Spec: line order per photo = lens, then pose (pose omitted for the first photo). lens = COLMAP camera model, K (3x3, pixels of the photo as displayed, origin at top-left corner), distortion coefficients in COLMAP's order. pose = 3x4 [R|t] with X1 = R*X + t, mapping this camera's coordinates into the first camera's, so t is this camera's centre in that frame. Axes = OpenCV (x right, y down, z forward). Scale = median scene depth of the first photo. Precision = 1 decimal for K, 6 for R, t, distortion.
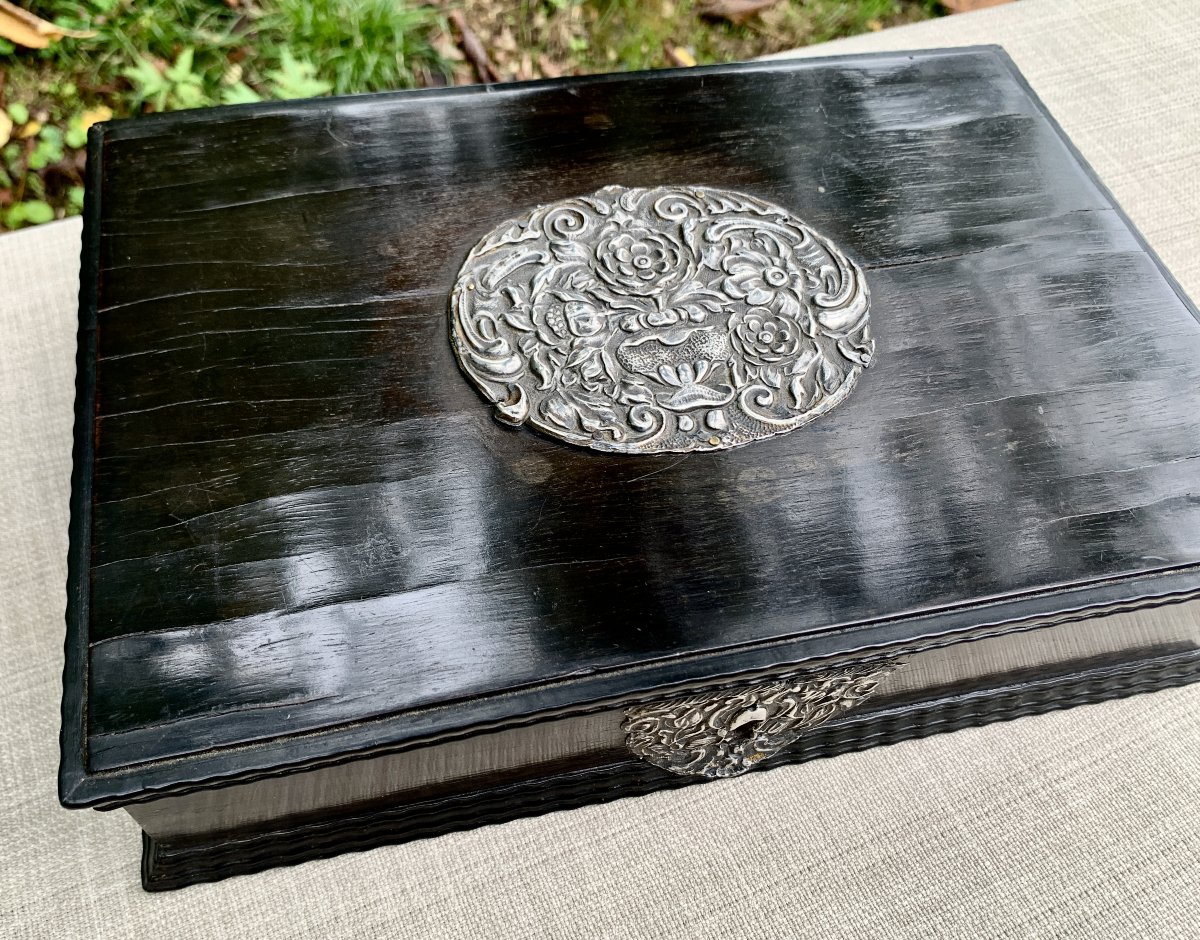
lens RADIAL K [[1046.3, 0, 516.2], [0, 1046.3, 513.1], [0, 0, 1]] dist [0.002536, -0.053709]
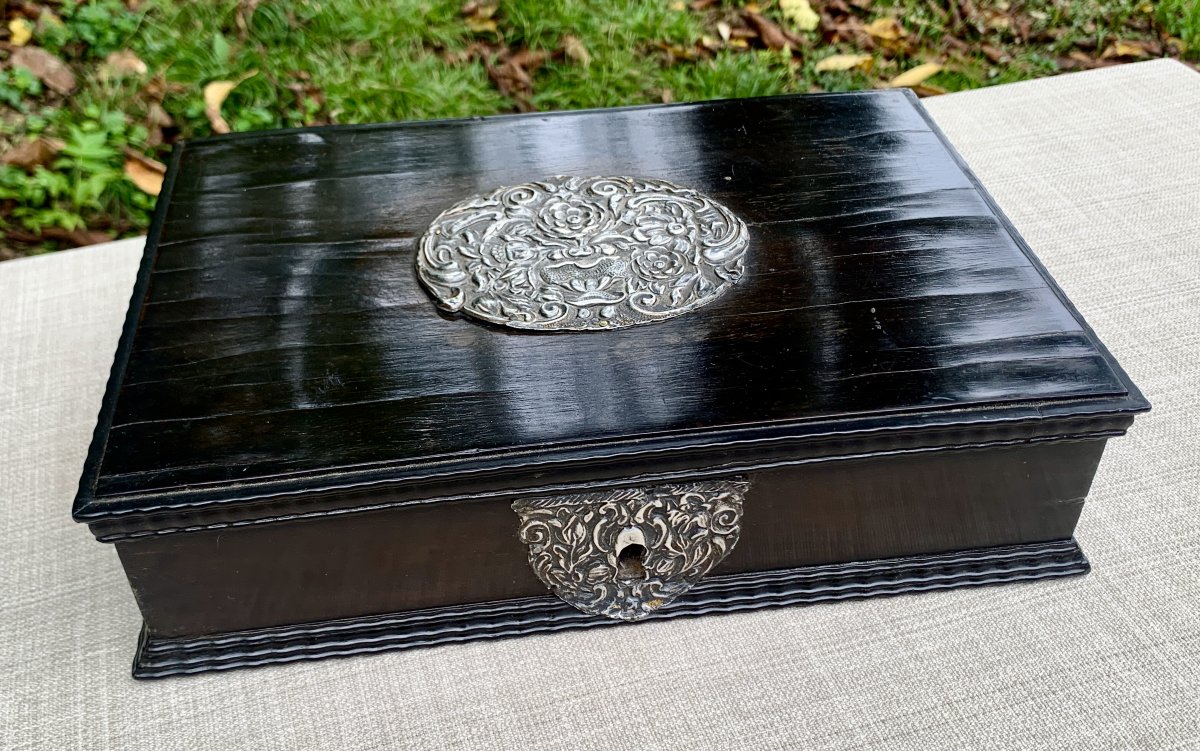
lens RADIAL K [[1227.6, 0, 577.4], [0, 1227.6, 380.6], [0, 0, 1]] dist [0.035185, 0.000000]
pose [[0.996009, 0.006935, -0.088981, 0.274797], [-0.034278, 0.950240, -0.309626, 0.441236], [0.082406, 0.311441, 0.946686, -0.396493]]
